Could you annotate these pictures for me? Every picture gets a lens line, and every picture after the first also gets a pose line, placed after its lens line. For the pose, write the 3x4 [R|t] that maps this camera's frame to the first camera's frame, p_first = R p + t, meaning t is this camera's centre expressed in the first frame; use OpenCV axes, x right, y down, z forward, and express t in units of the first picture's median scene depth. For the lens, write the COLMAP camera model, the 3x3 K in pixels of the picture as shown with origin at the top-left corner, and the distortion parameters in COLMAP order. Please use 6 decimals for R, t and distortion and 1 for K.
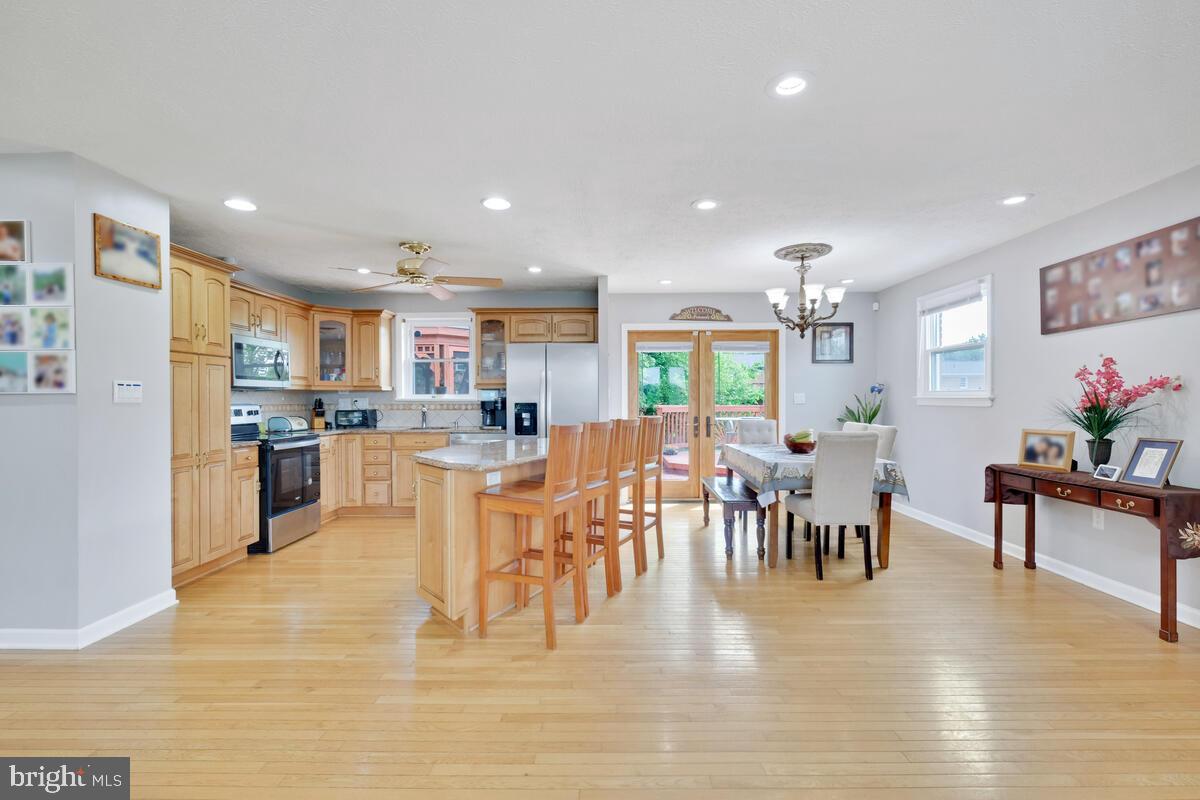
lens RADIAL K [[530.6, 0, 602.6], [0, 530.6, 402.2], [0, 0, 1]] dist [0.000133, -0.000123]
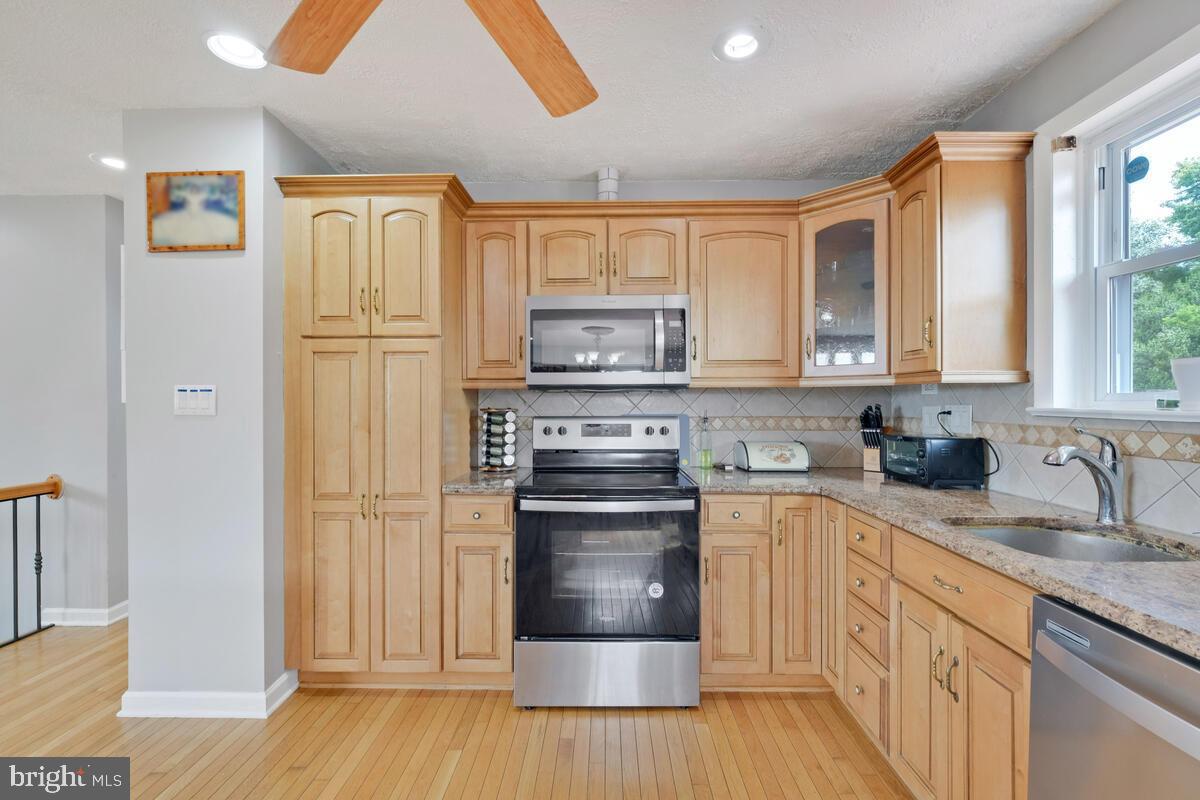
lens RADIAL K [[530.6, 0, 602.6], [0, 530.6, 402.2], [0, 0, 1]] dist [0.000133, -0.000123]
pose [[-0.008935, 0.006594, -0.999938, -0.096895], [-0.003789, 0.999971, 0.006628, -0.013848], [0.999953, 0.003848, -0.008910, 0.929550]]
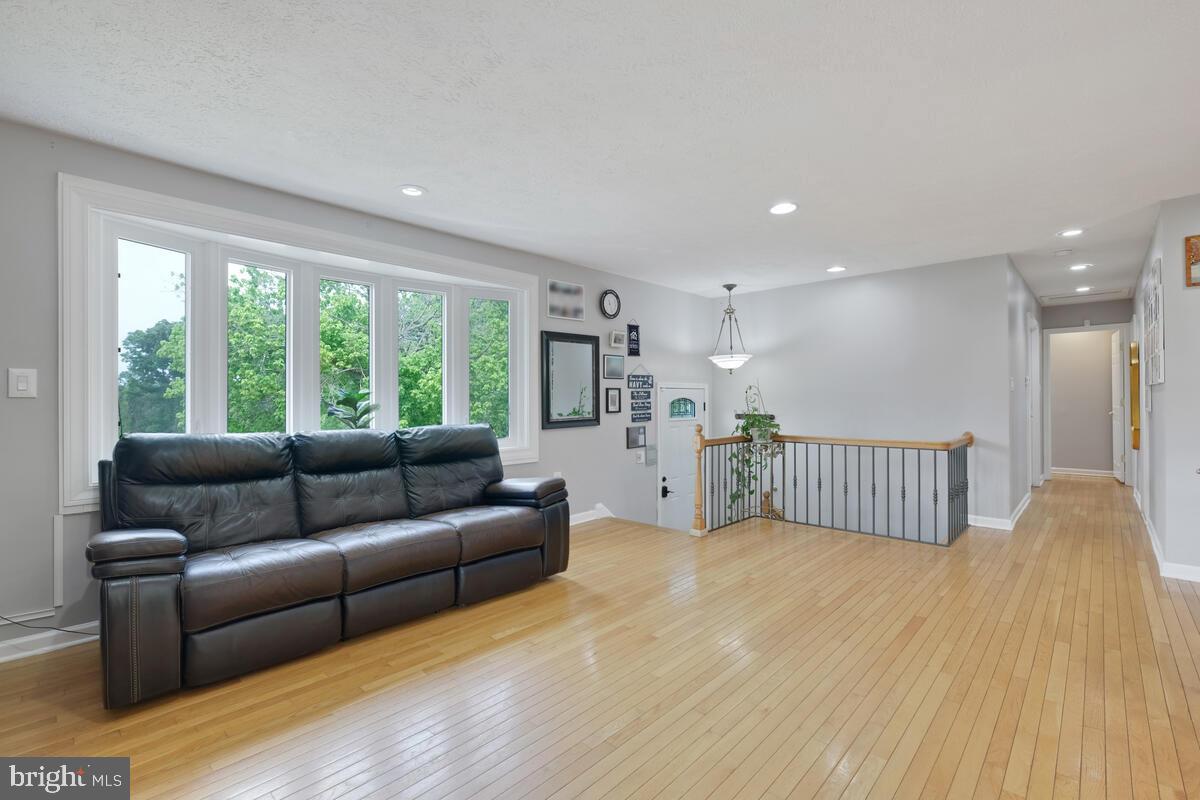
lens RADIAL K [[530.6, 0, 602.6], [0, 530.6, 402.2], [0, 0, 1]] dist [0.000133, -0.000123]
pose [[-0.682024, 0.014972, -0.731176, 0.495096], [0.009163, 0.999887, 0.011927, 0.001442], [0.731272, 0.001435, -0.682085, 0.464214]]
